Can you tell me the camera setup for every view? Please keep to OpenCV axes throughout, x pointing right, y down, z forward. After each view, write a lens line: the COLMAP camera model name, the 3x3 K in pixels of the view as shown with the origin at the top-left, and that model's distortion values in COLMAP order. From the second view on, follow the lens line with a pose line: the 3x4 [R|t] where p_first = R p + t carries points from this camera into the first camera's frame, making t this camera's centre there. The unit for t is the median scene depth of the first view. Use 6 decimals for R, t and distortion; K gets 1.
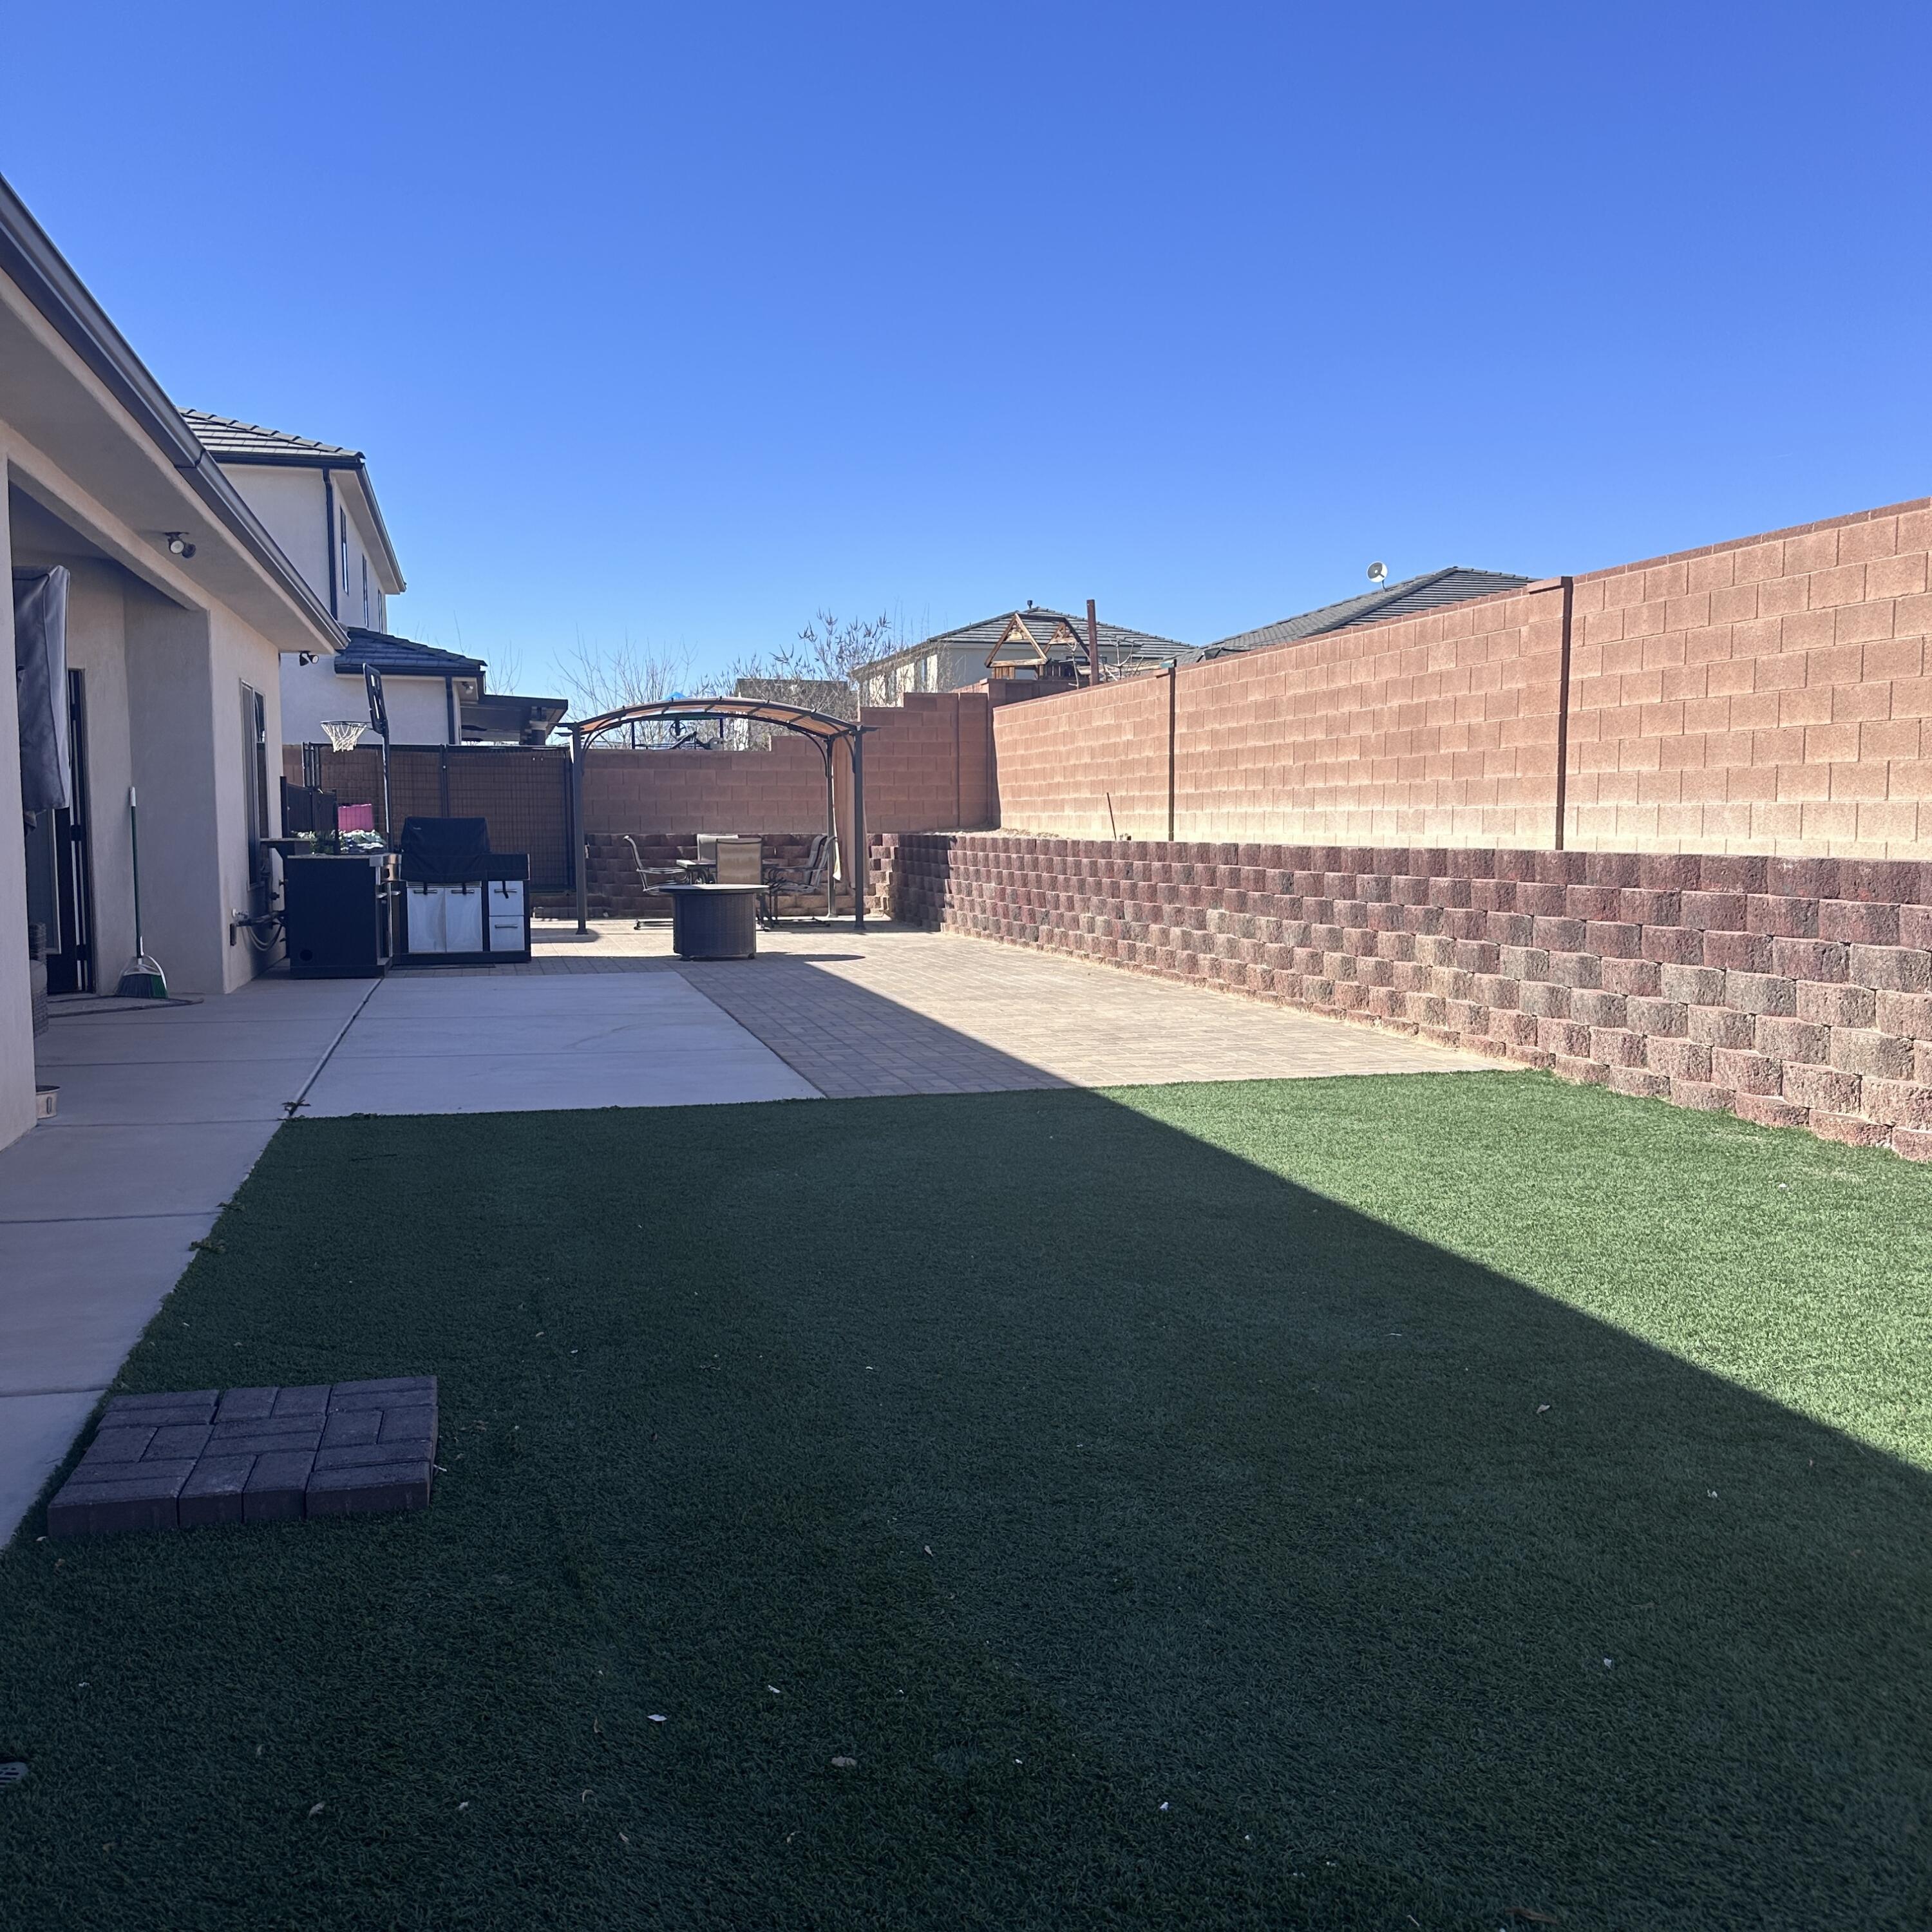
lens RADIAL K [[1747.5, 0, 966.0], [0, 1747.5, 966.0], [0, 0, 1]] dist [0.177821, -0.393705]
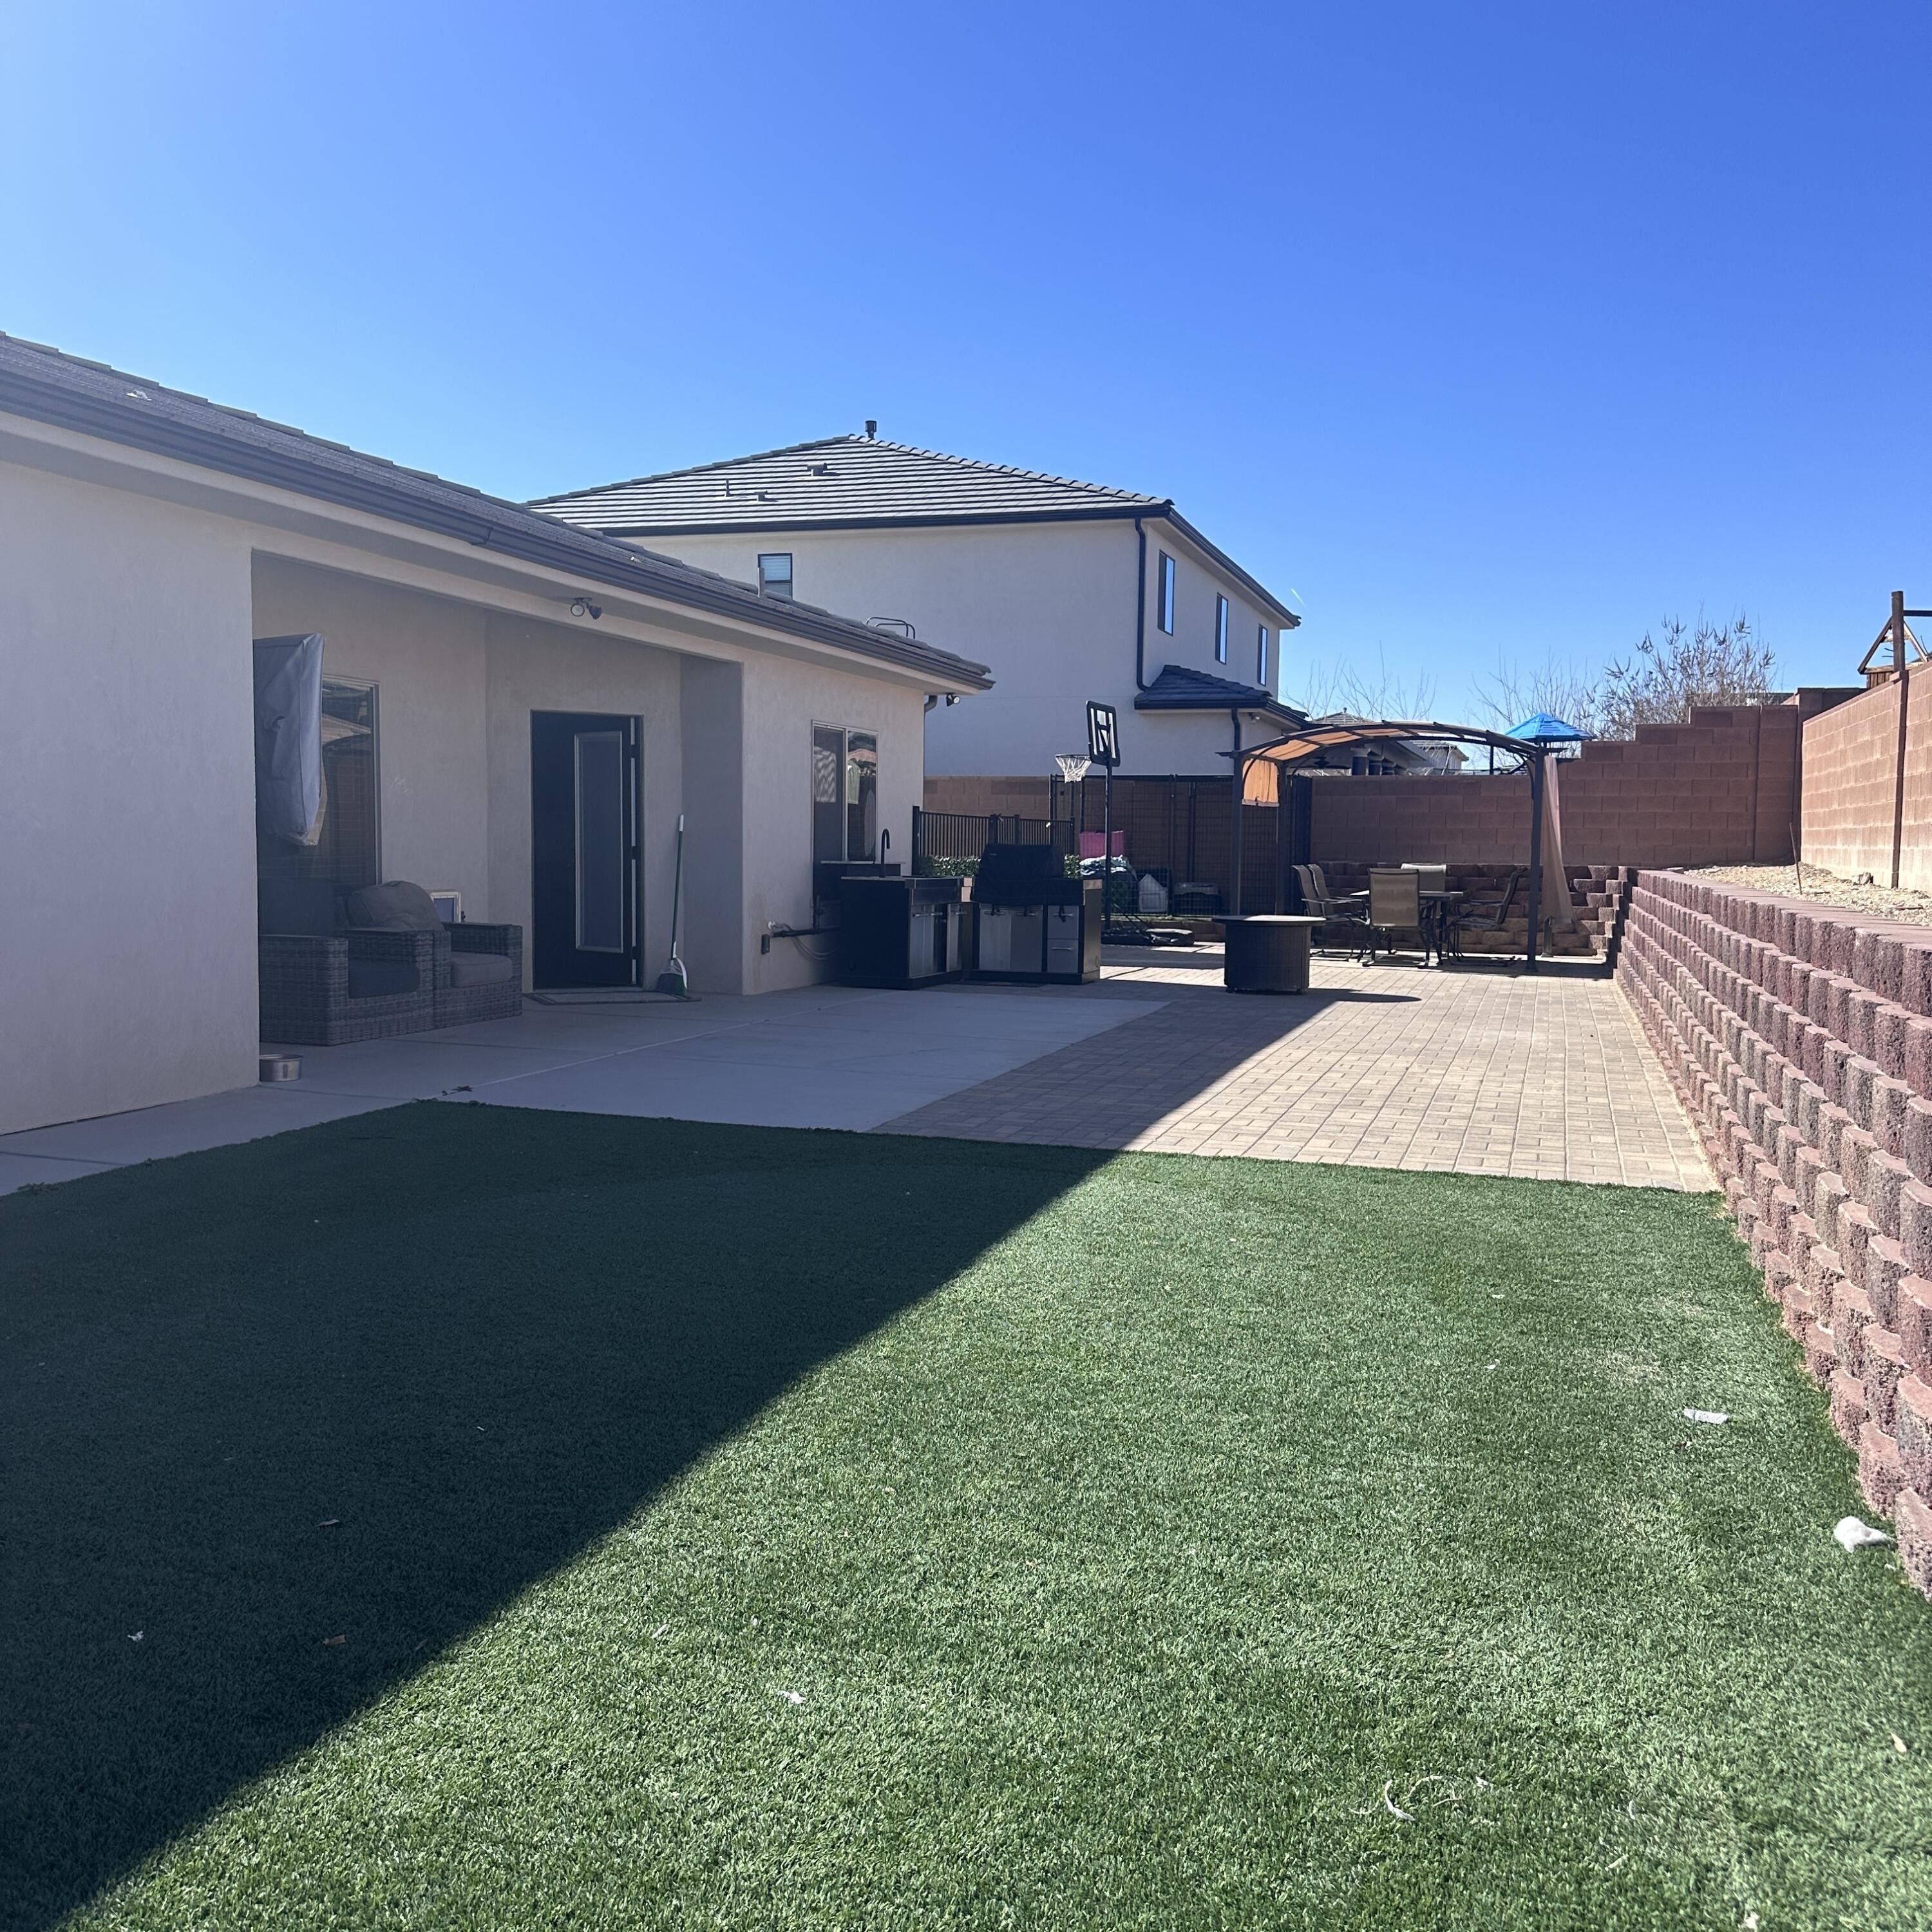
lens RADIAL K [[1747.5, 0, 966.0], [0, 1747.5, 966.0], [0, 0, 1]] dist [0.177821, -0.393705]
pose [[0.845101, 0.052839, -0.531988, 0.162637], [-0.060373, 0.998171, 0.003235, -0.008274], [0.531186, 0.029384, 0.846745, 0.062621]]
